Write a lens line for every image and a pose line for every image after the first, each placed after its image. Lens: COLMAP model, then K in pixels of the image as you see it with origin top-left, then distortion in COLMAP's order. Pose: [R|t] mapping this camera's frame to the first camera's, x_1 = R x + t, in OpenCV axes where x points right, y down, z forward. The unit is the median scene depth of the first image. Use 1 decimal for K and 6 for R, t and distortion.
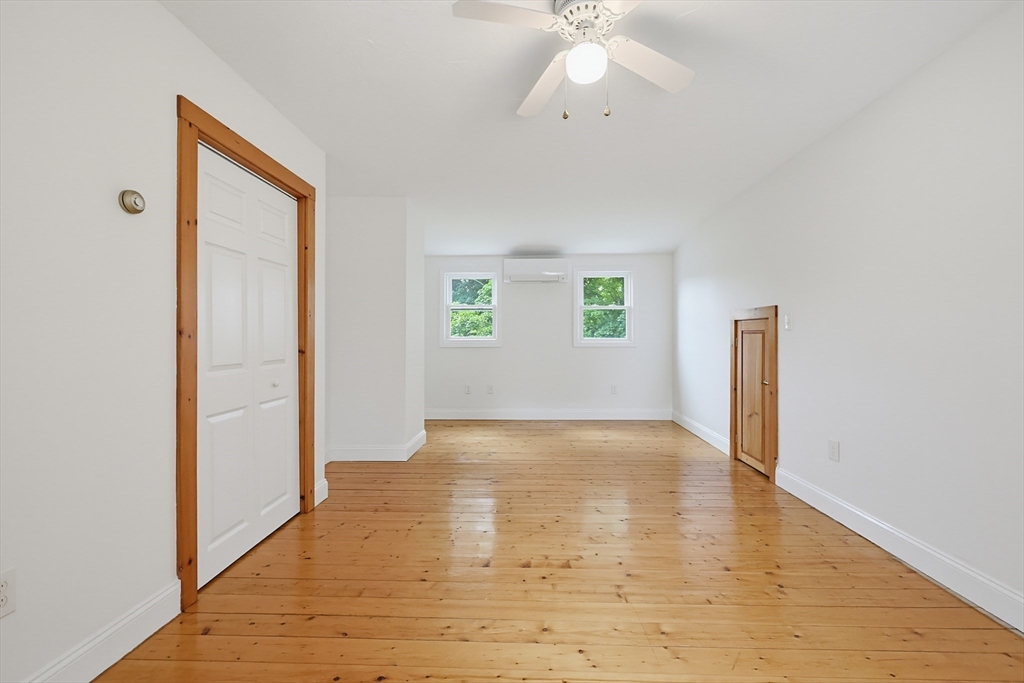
lens RADIAL K [[447.3, 0, 501.7], [0, 447.3, 339.9], [0, 0, 1]] dist [0.001598, 0.000220]
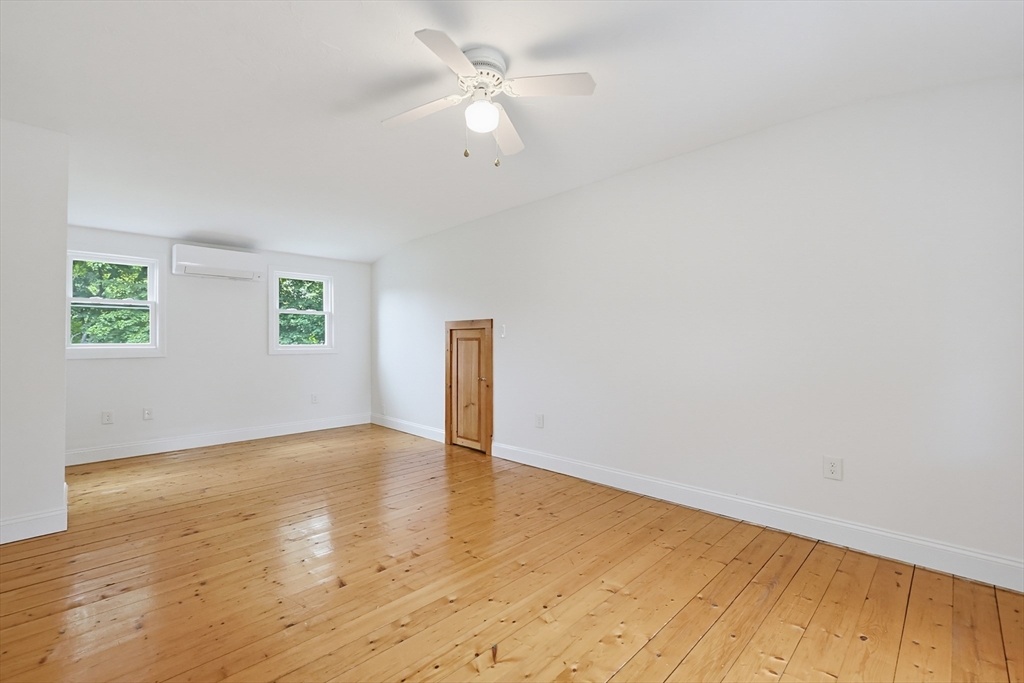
lens RADIAL K [[460.8, 0, 512.0], [0, 460.8, 341.5], [0, 0, 1]] dist [-0.001797, -0.000274]
pose [[0.664434, 0.003079, 0.747341, -0.306954], [0.007222, 0.999918, -0.010540, 0.003334], [-0.747312, 0.012400, 0.664357, 0.050222]]
